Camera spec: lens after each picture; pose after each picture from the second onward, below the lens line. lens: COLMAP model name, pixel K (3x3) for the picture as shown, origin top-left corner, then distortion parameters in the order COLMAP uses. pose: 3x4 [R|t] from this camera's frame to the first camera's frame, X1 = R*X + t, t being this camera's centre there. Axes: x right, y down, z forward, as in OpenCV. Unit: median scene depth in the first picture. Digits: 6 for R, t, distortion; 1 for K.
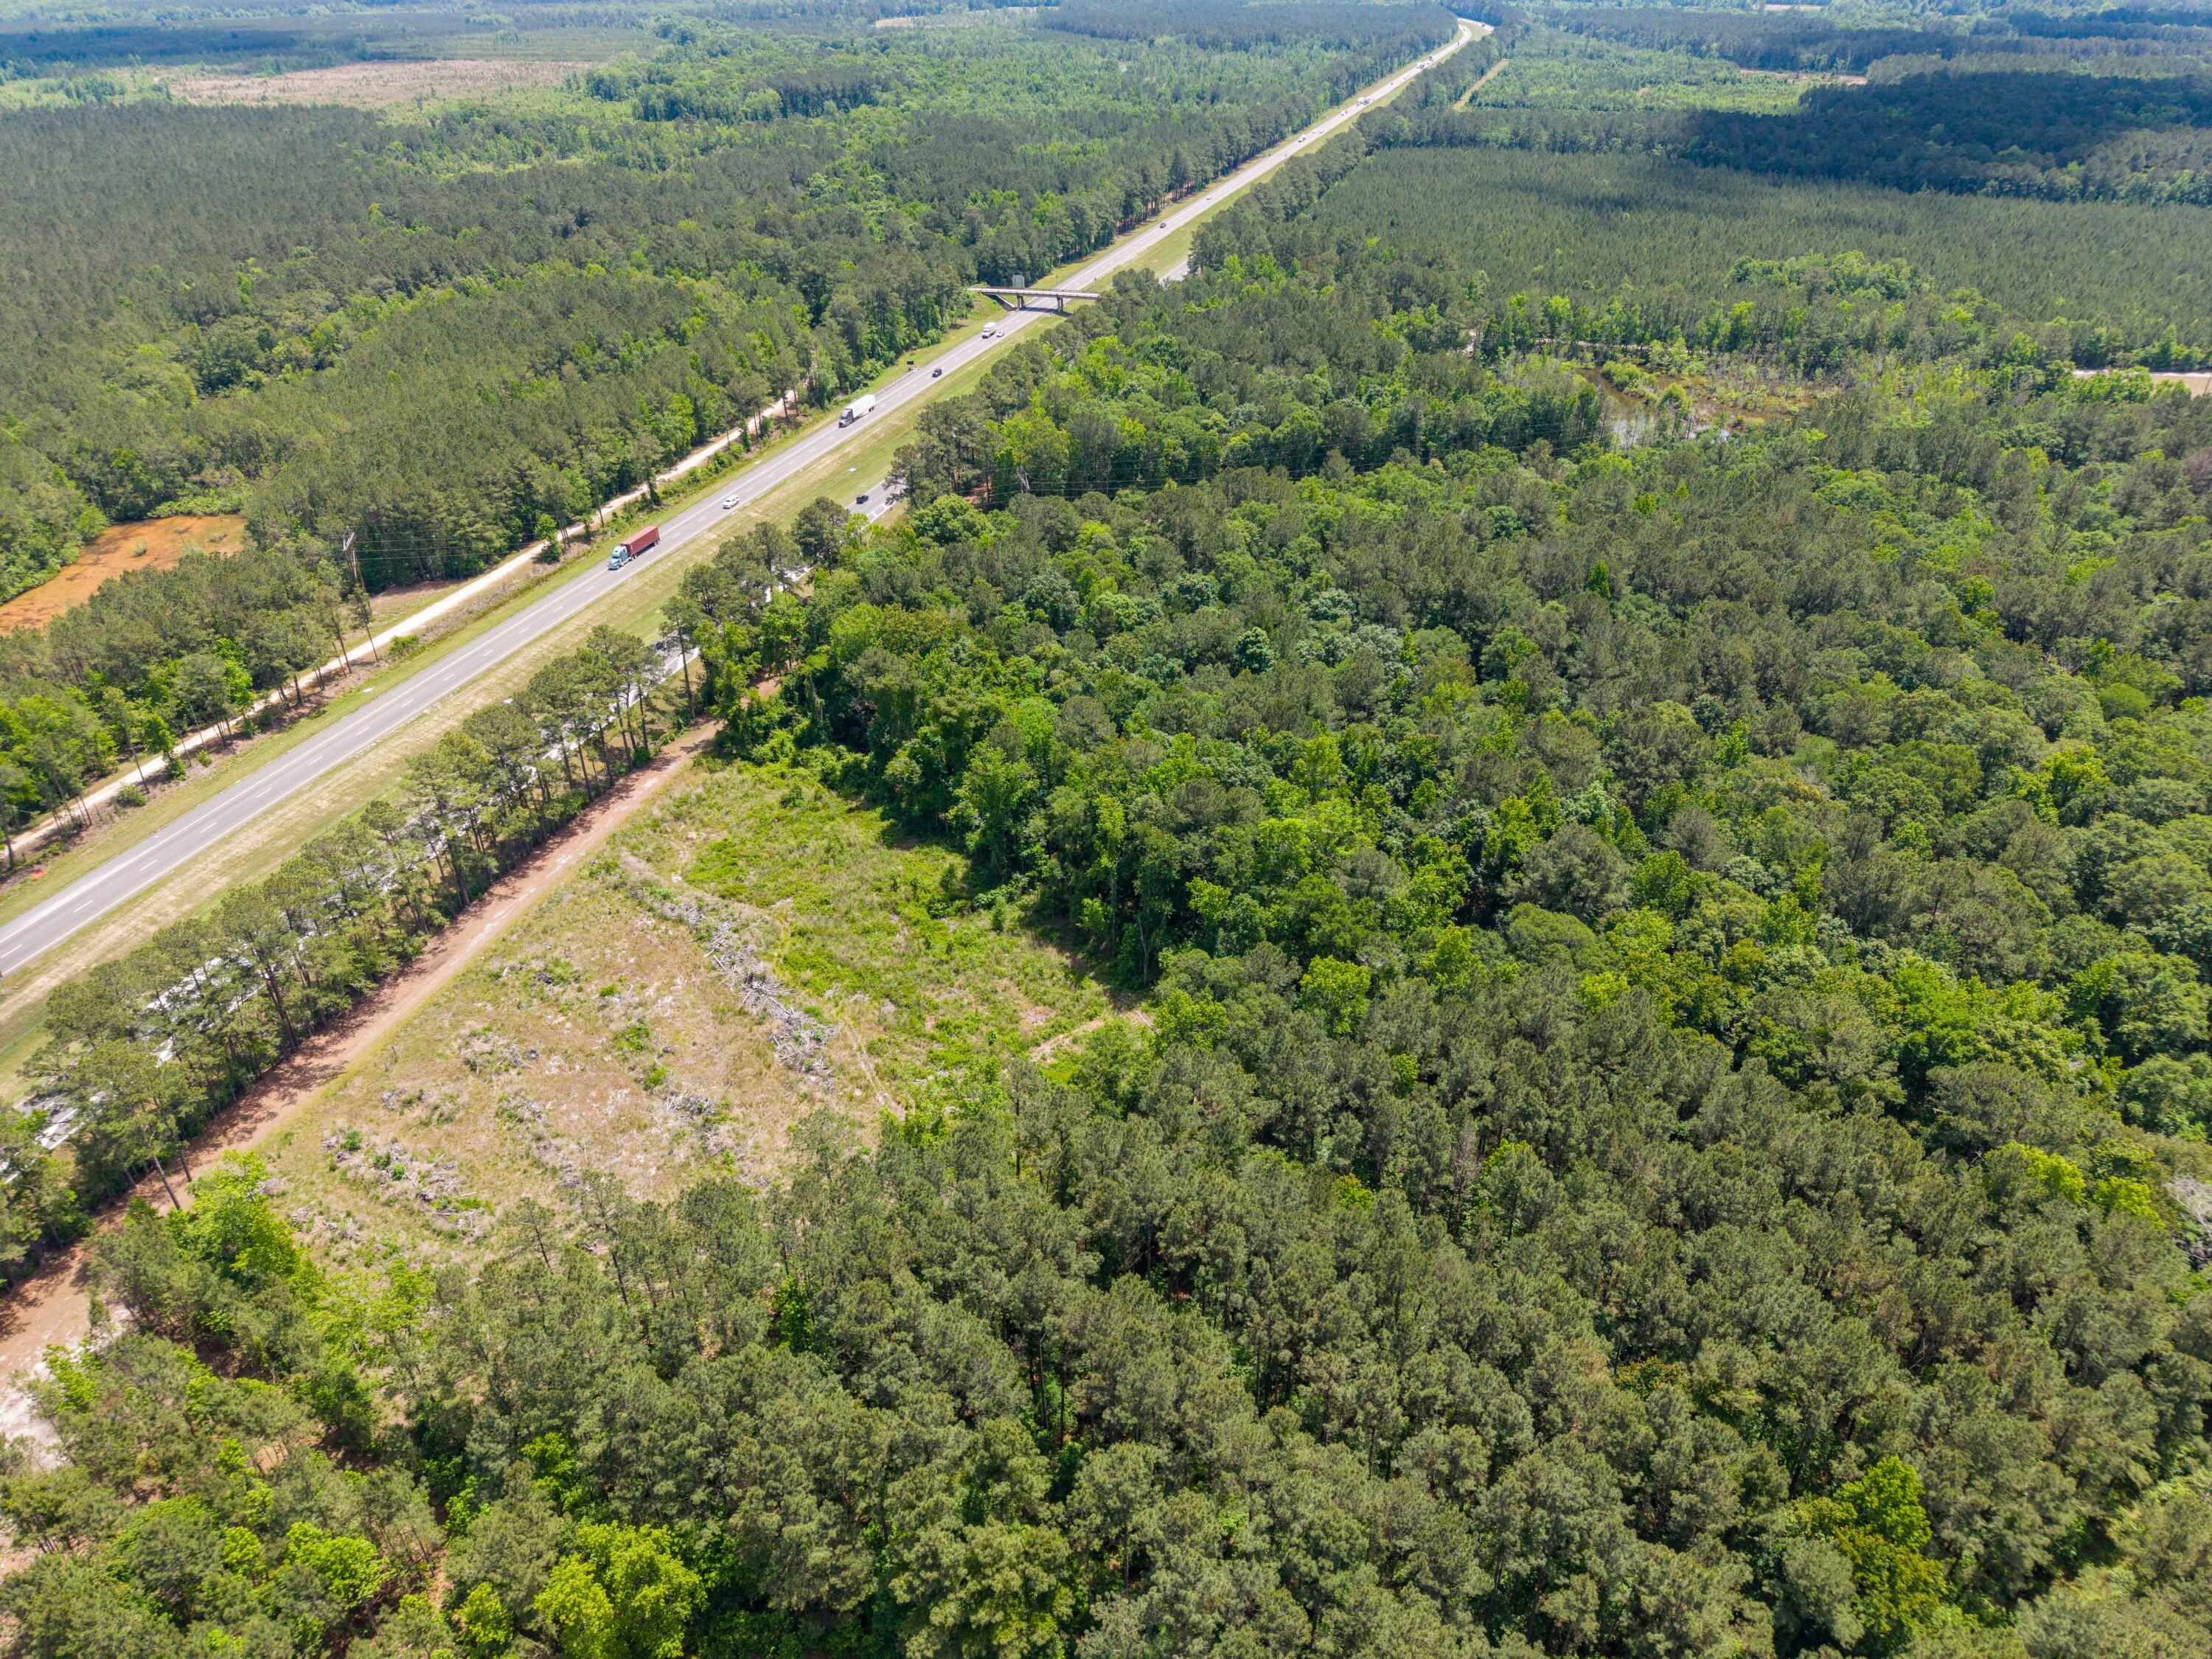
lens RADIAL K [[1490.7, 0, 1106.0], [0, 1490.7, 829.5], [0, 0, 1]] dist [0.022228, -0.019827]
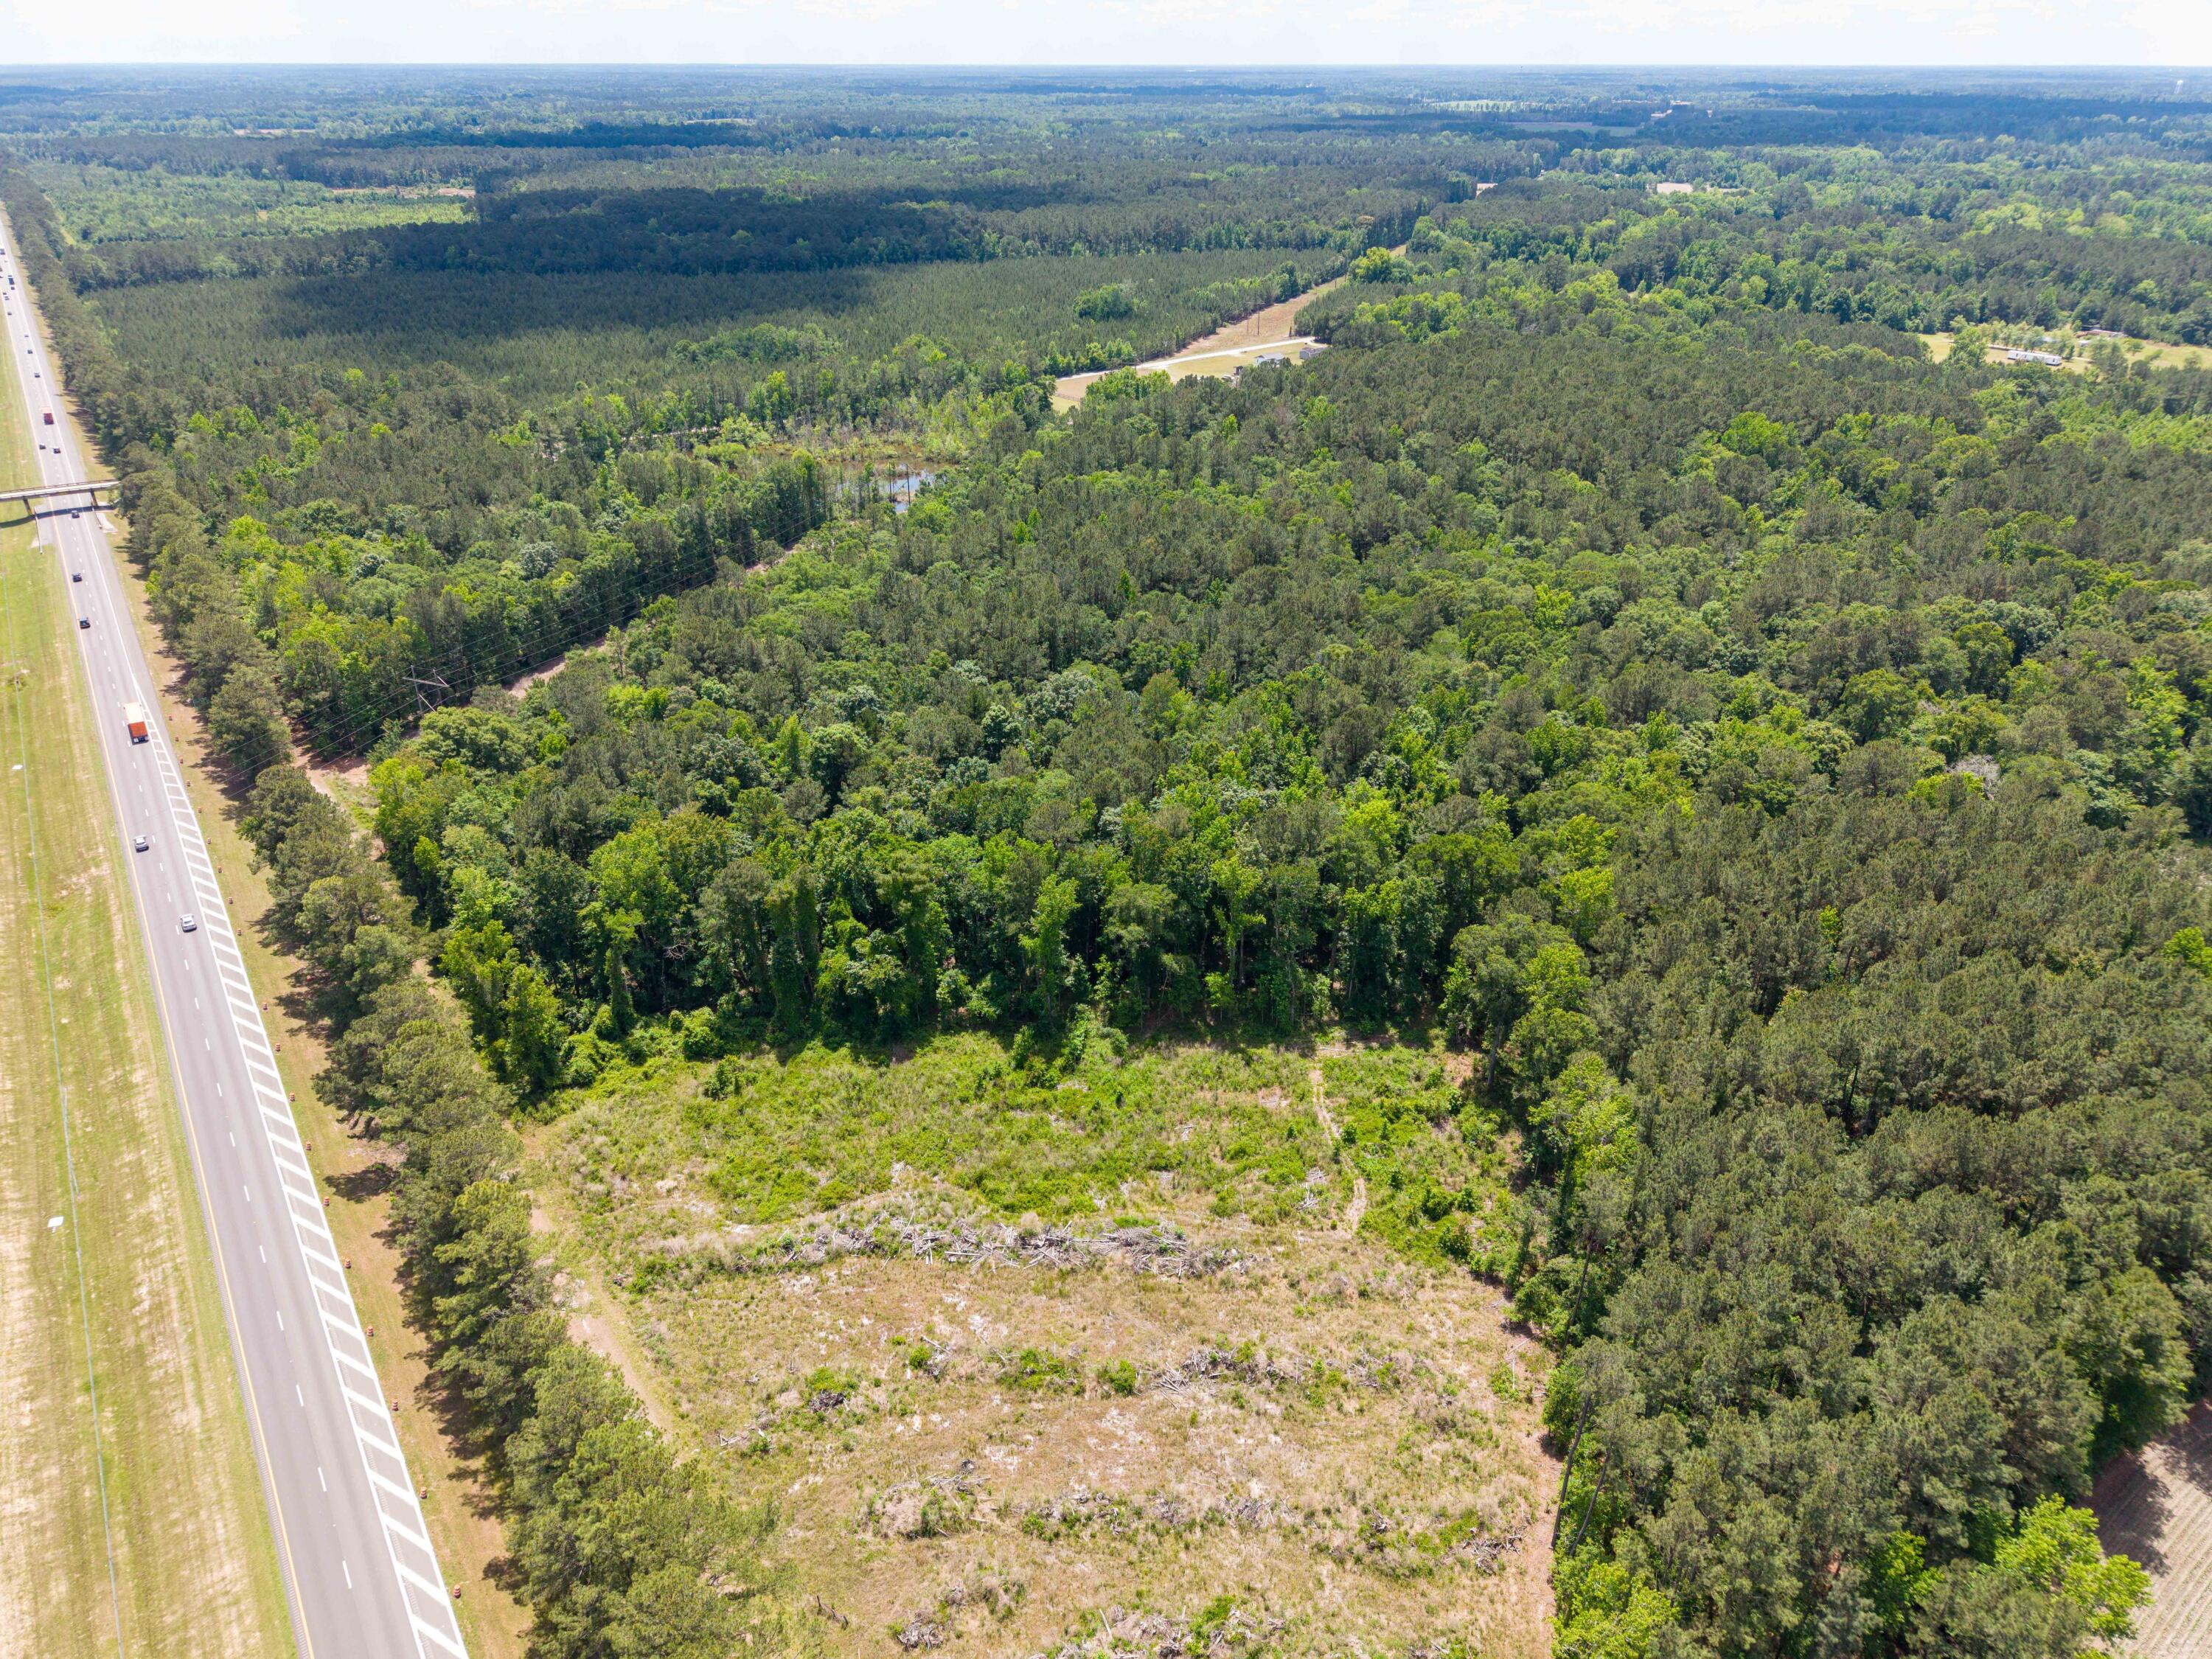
lens RADIAL K [[1490.7, 0, 1106.0], [0, 1490.7, 829.5], [0, 0, 1]] dist [0.022228, -0.019827]
pose [[0.616904, -0.357232, 0.701295, -0.544714], [0.403402, 0.908628, 0.107987, -0.133773], [-0.675793, 0.216286, 0.704645, 0.276623]]
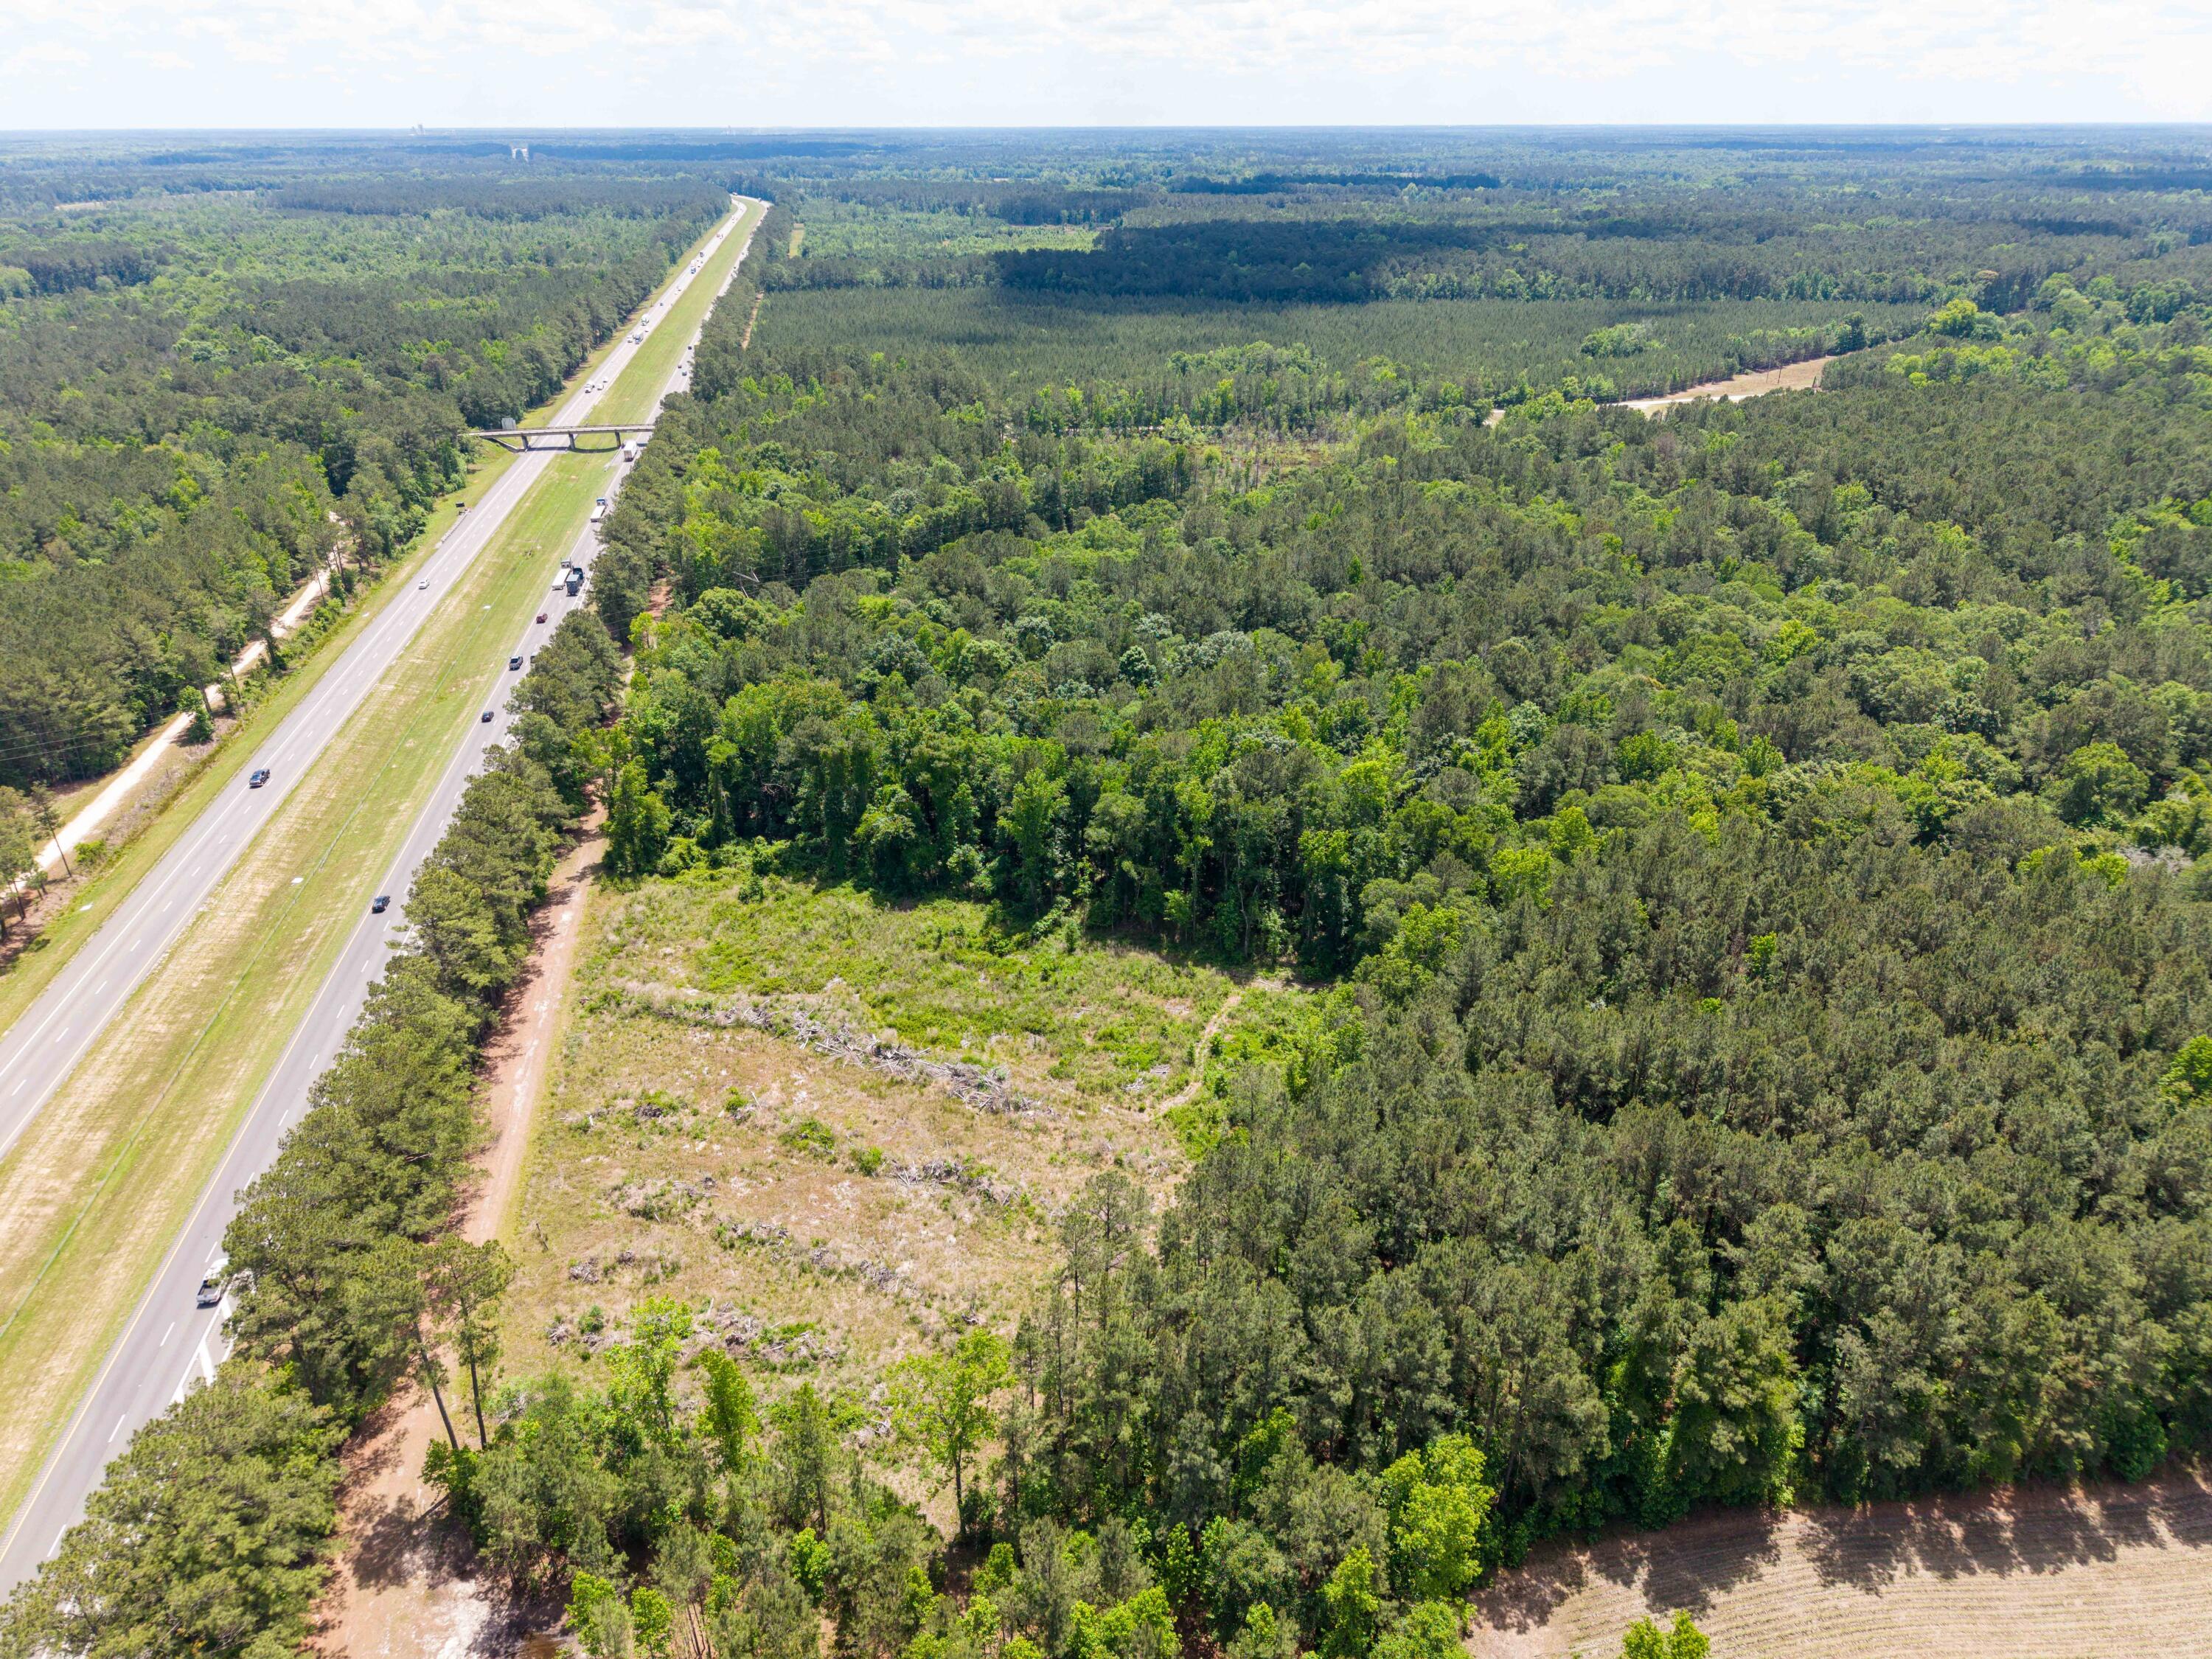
lens RADIAL K [[1490.7, 0, 1106.0], [0, 1490.7, 829.5], [0, 0, 1]] dist [0.022228, -0.019827]
pose [[0.888794, -0.194433, 0.415019, -0.366686], [0.235115, 0.970745, -0.048731, 0.035438], [-0.393403, 0.140889, 0.908507, 0.068420]]
